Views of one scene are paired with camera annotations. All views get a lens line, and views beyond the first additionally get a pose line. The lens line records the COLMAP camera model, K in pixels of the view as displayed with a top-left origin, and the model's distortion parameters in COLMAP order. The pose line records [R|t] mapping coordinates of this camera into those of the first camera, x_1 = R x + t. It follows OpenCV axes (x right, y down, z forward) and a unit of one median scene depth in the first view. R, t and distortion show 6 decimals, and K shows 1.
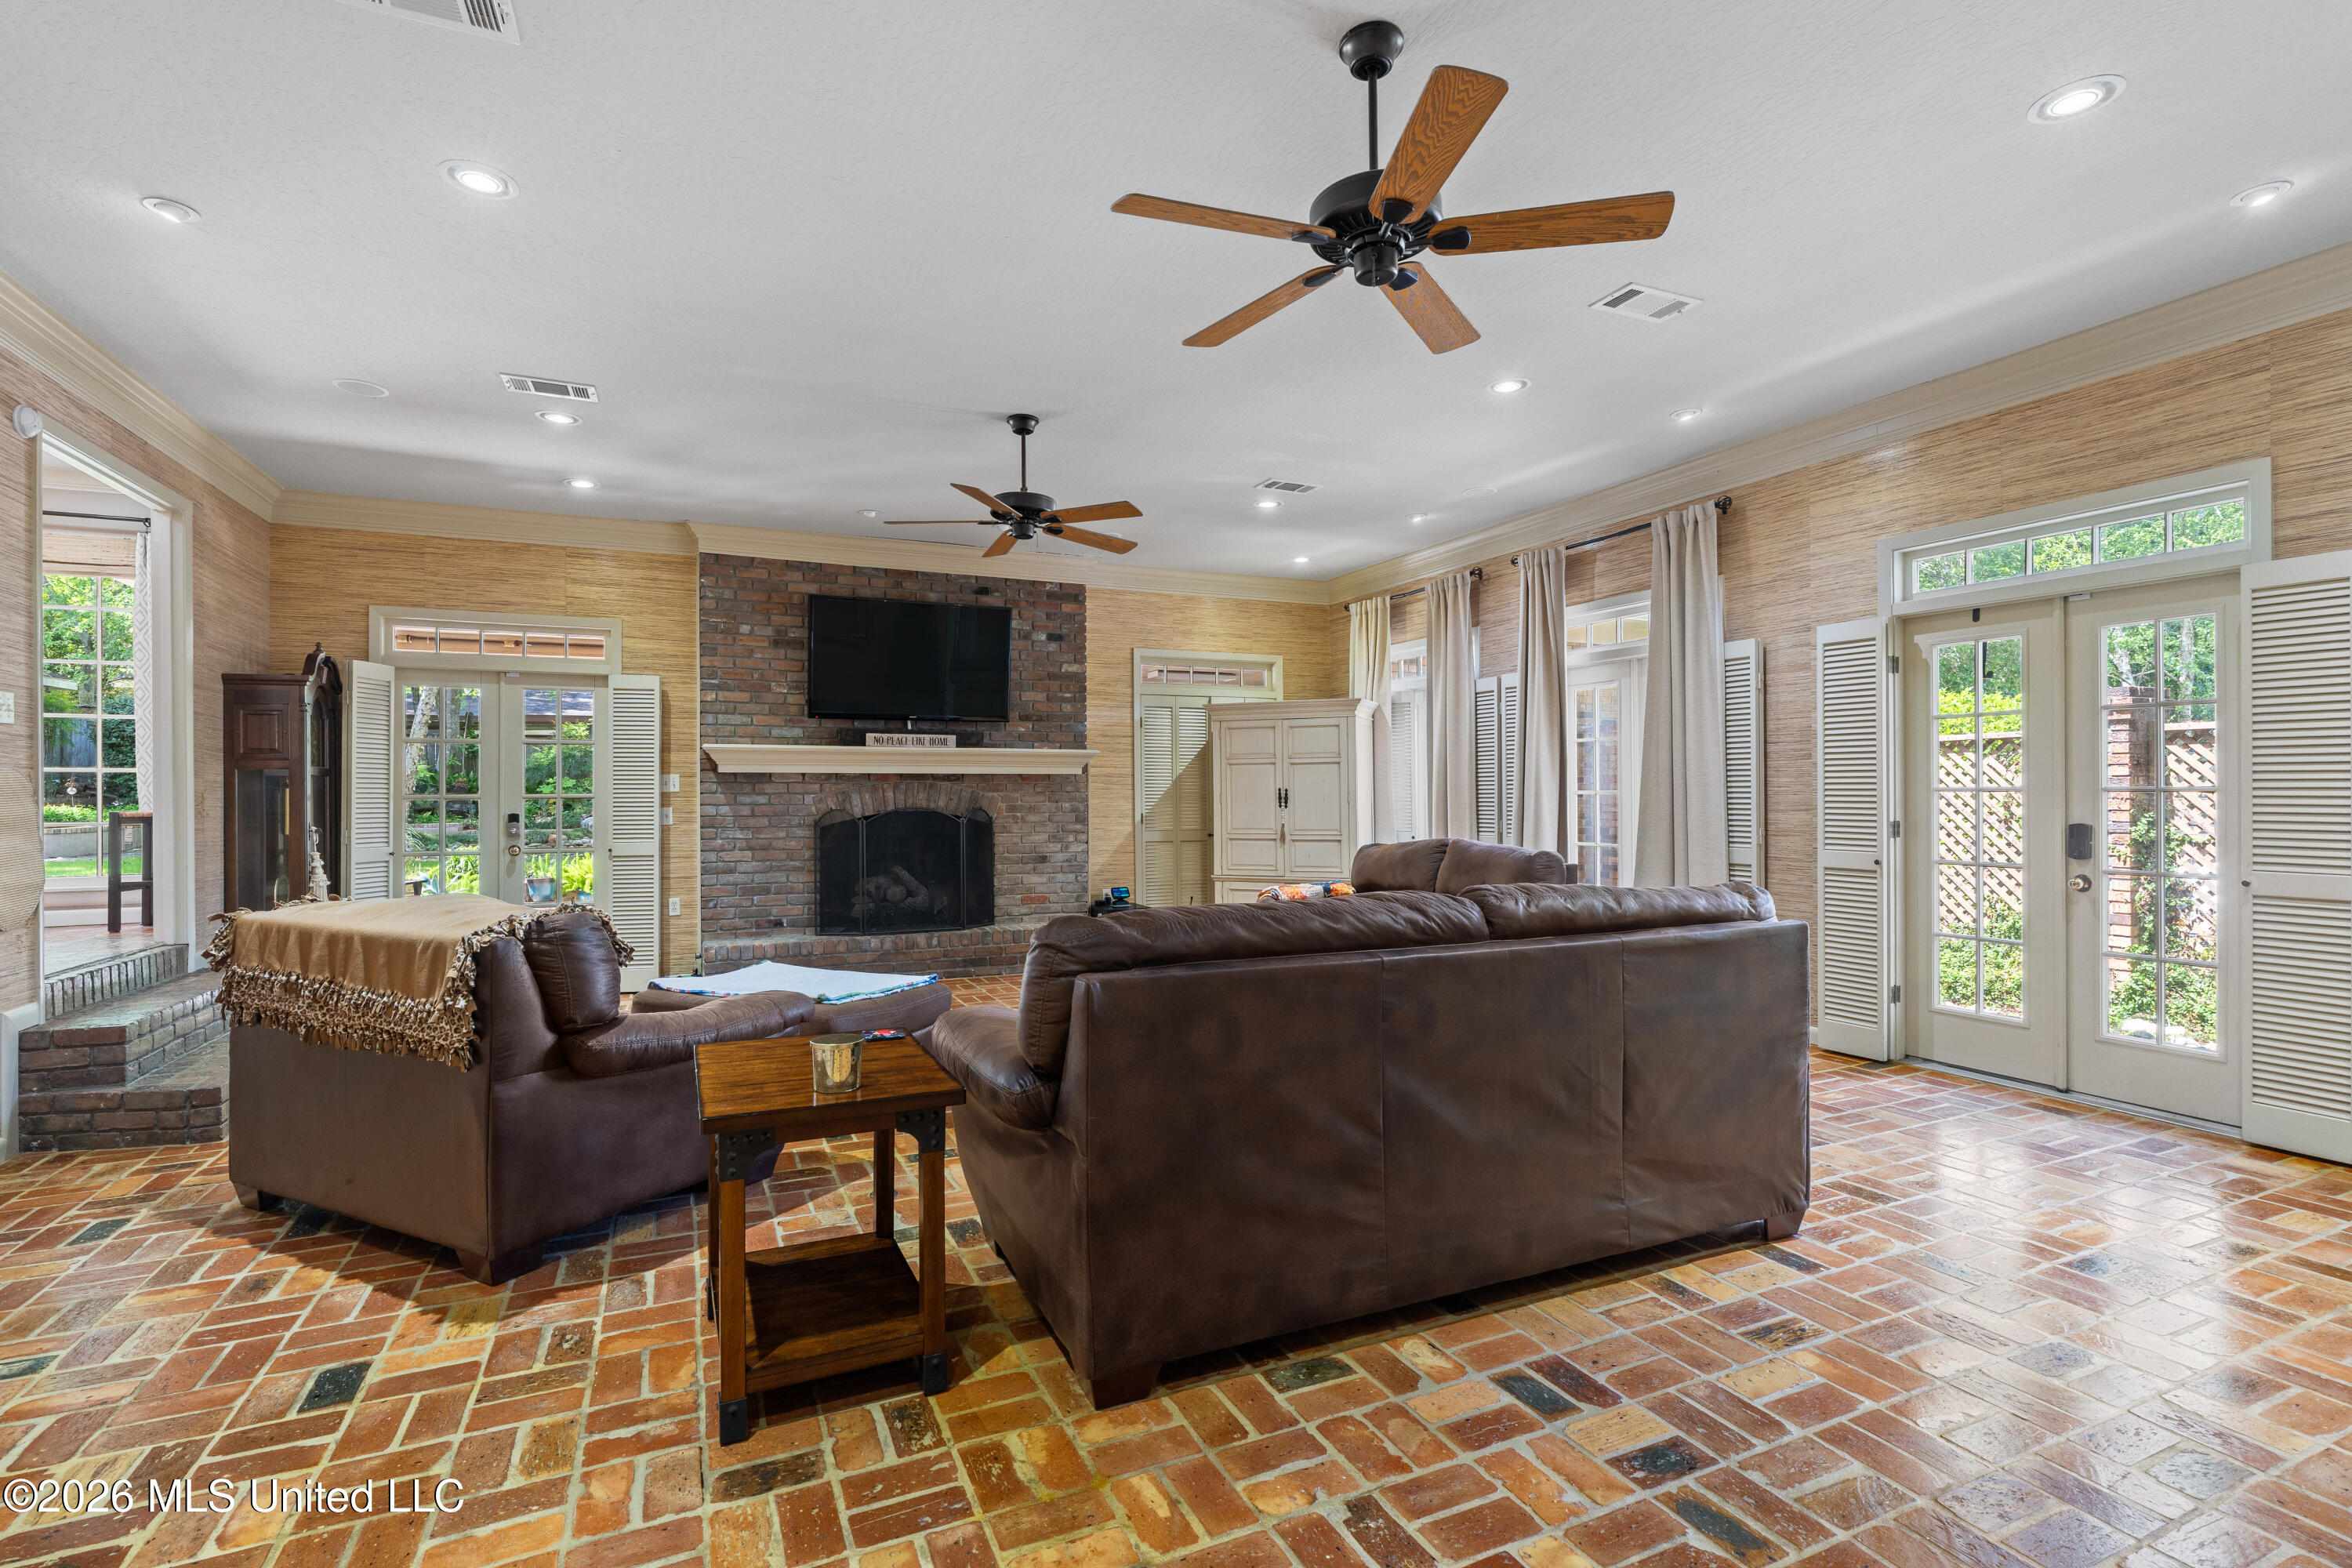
lens RADIAL K [[1058.3, 0, 1176.6], [0, 1058.3, 785.4], [0, 0, 1]] dist [-0.006887, 0.002491]
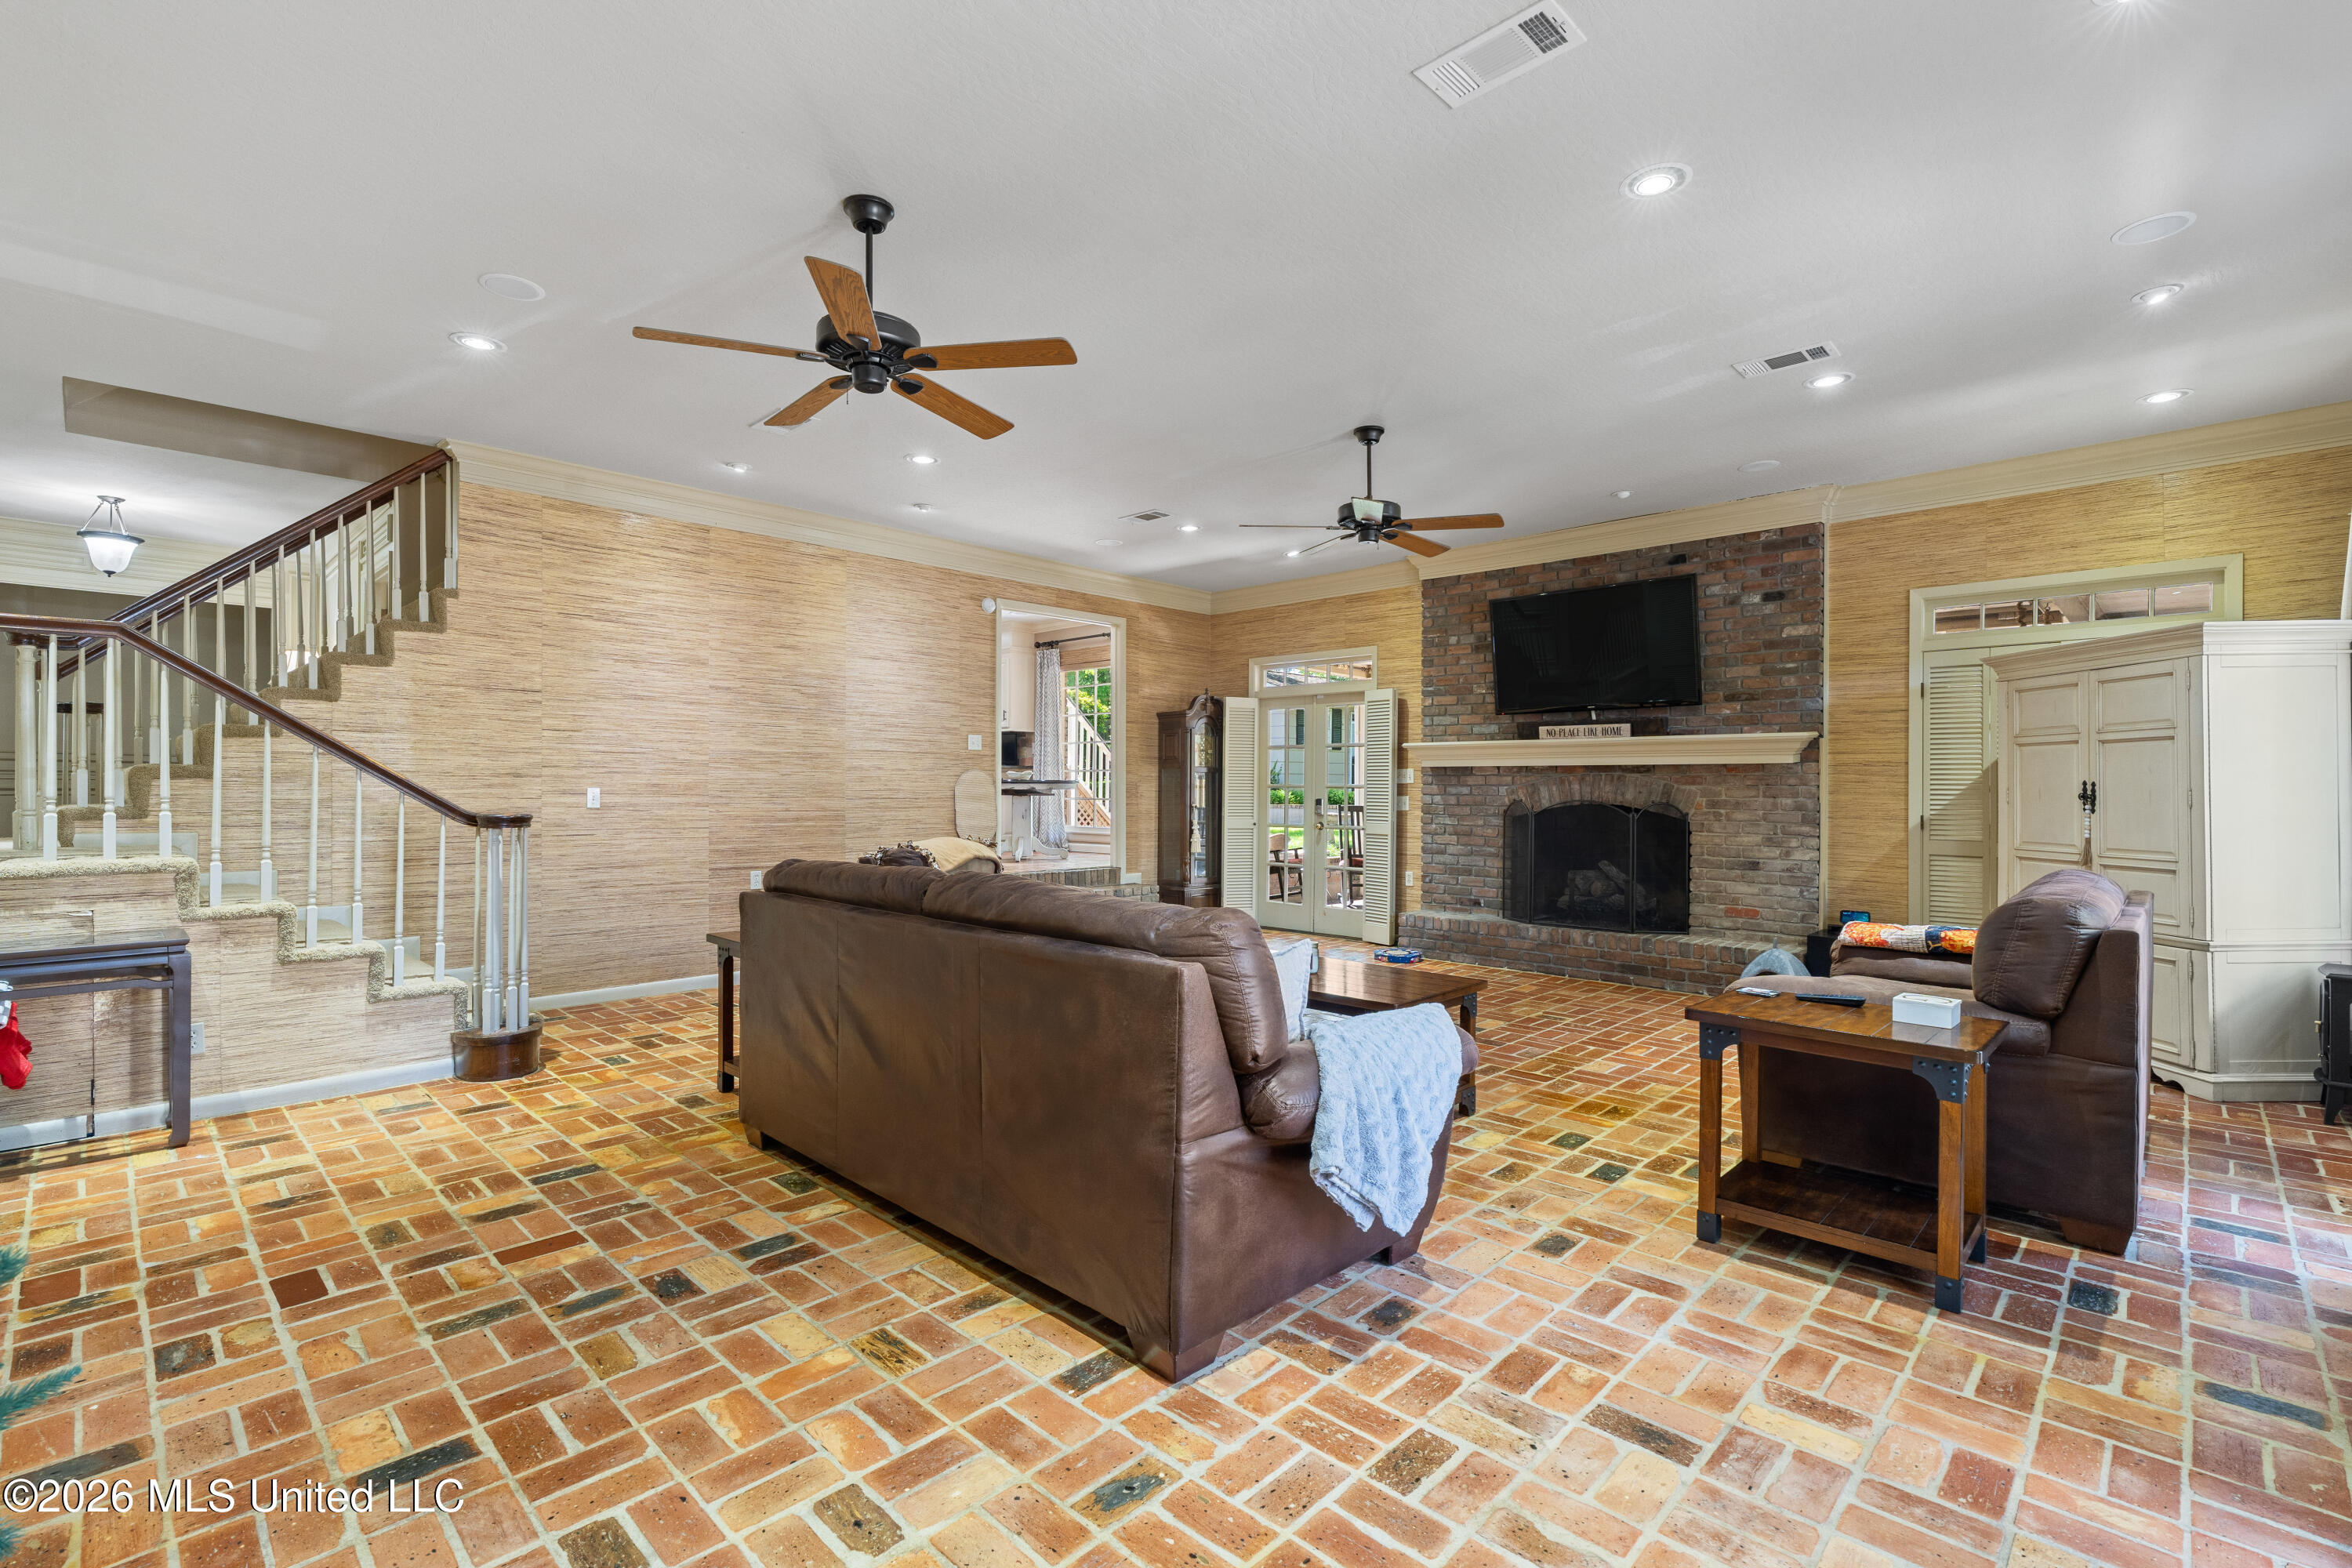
lens RADIAL K [[1058.3, 0, 1181.2], [0, 1058.3, 783.1], [0, 0, 1]] dist [-0.006887, 0.002491]
pose [[0.370464, 0.003216, -0.928841, 0.532115], [0.002299, 0.999988, 0.004379, 0.000026], [0.928844, -0.003758, 0.370452, 0.304010]]
